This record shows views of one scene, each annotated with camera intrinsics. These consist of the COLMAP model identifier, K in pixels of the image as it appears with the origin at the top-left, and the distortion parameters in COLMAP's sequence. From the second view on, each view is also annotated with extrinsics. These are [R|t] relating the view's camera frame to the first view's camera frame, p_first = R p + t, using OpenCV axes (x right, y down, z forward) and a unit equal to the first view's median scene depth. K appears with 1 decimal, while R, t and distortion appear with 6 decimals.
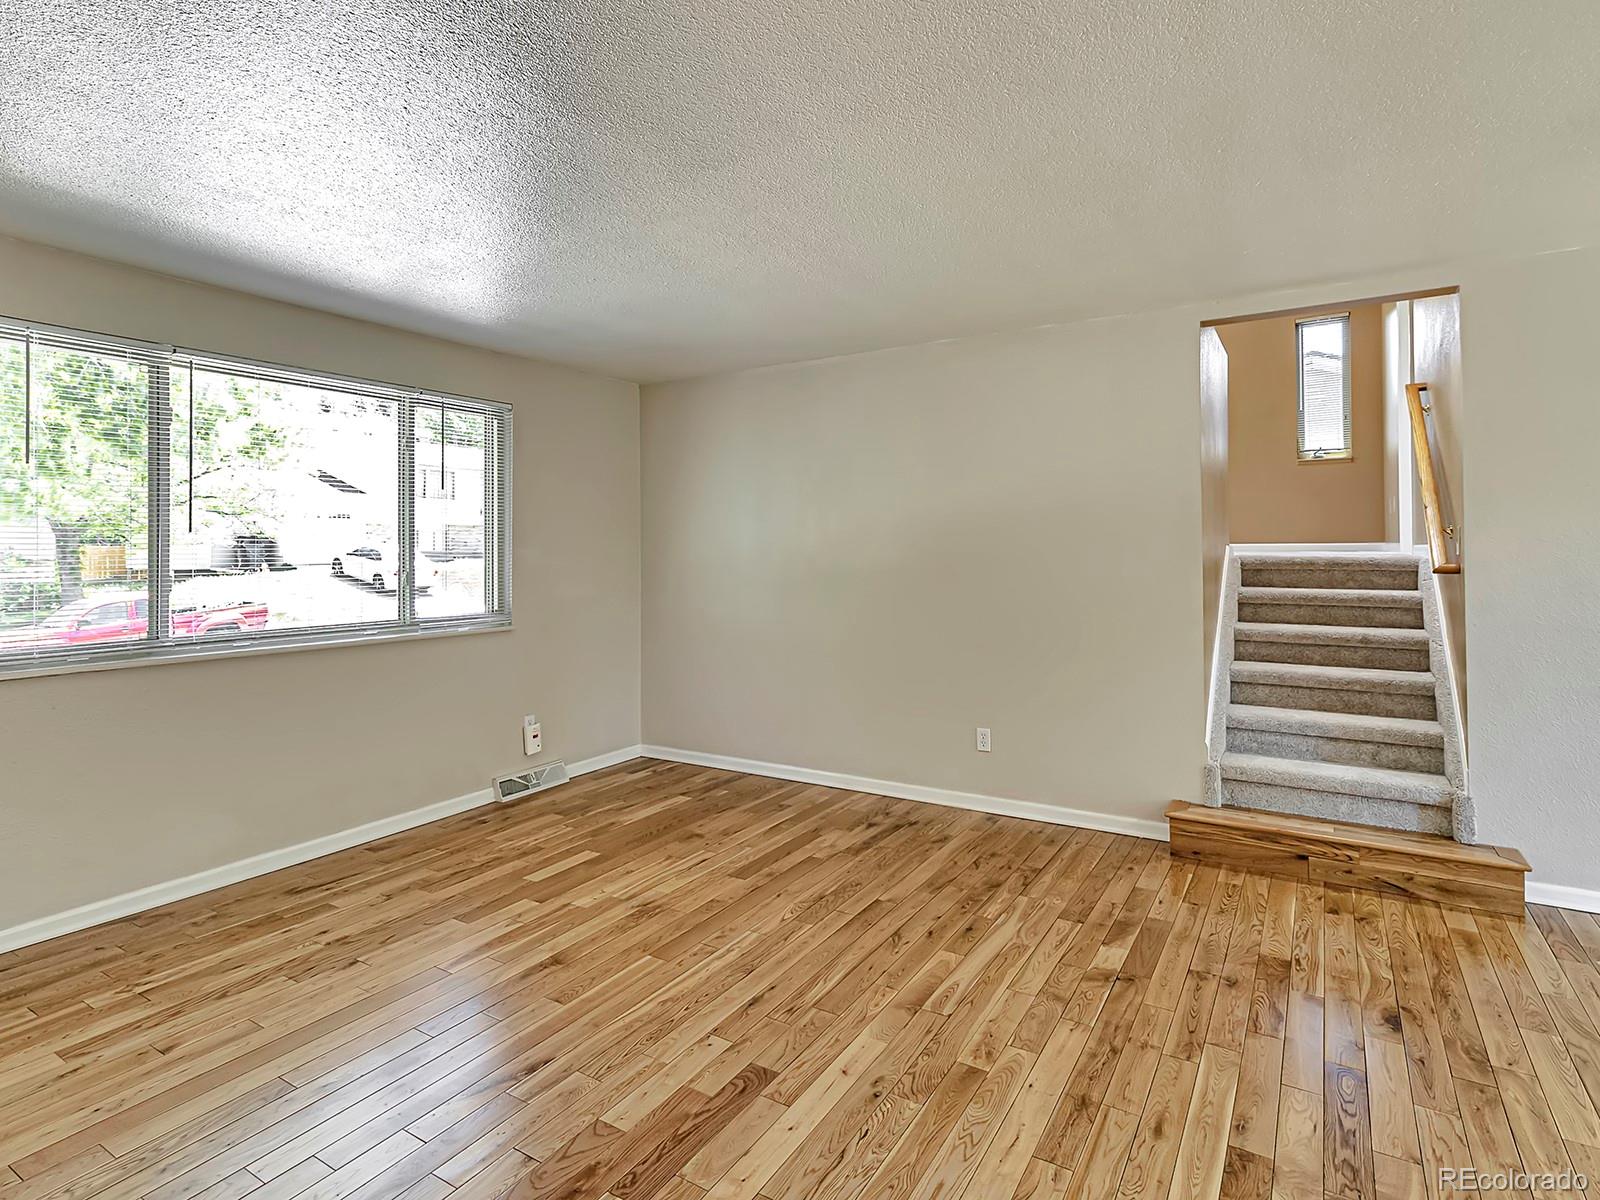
lens RADIAL K [[832.6, 0, 801.2], [0, 832.6, 550.5], [0, 0, 1]] dist [0.004680, 0.000289]
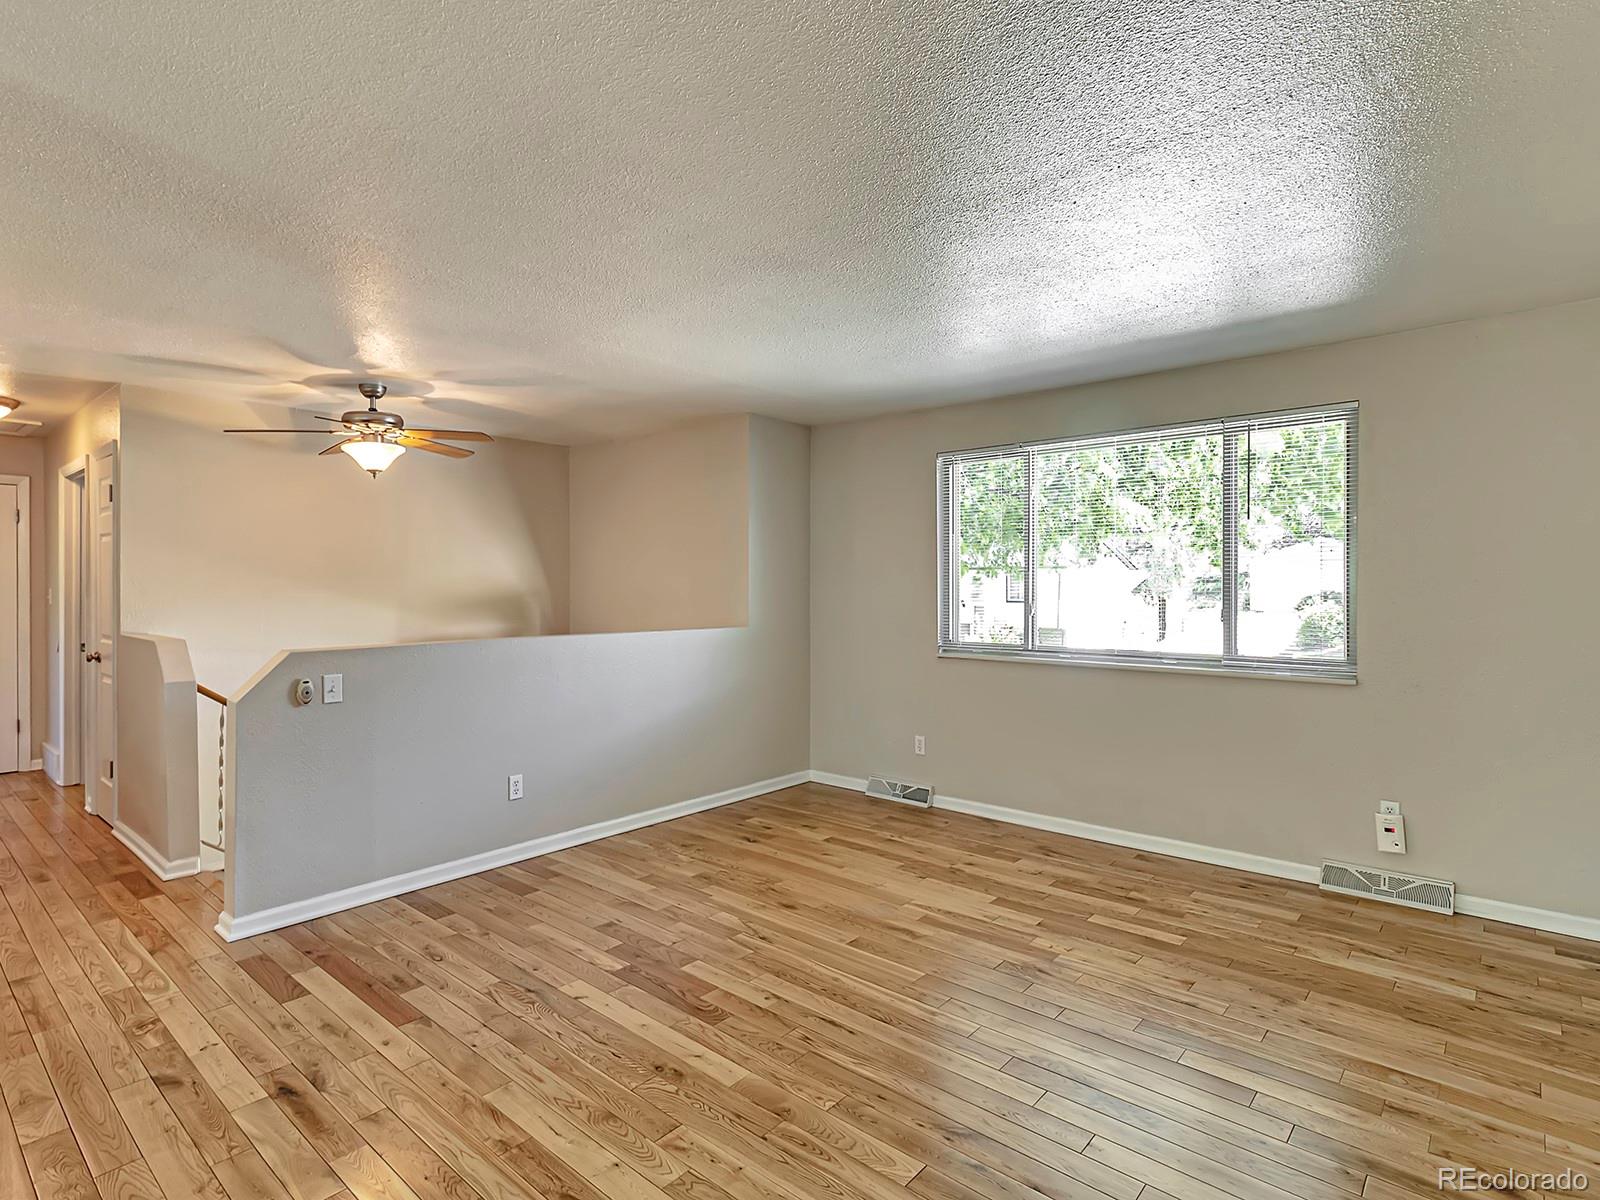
lens RADIAL K [[823.1, 0, 808.1], [0, 823.1, 588.2], [0, 0, 1]] dist [-0.001885, 0.000346]
pose [[-0.143692, 0.006629, -0.989600, 0.557825], [0.000356, 0.999978, 0.006647, -0.002722], [0.989622, 0.000603, -0.143691, 0.653460]]
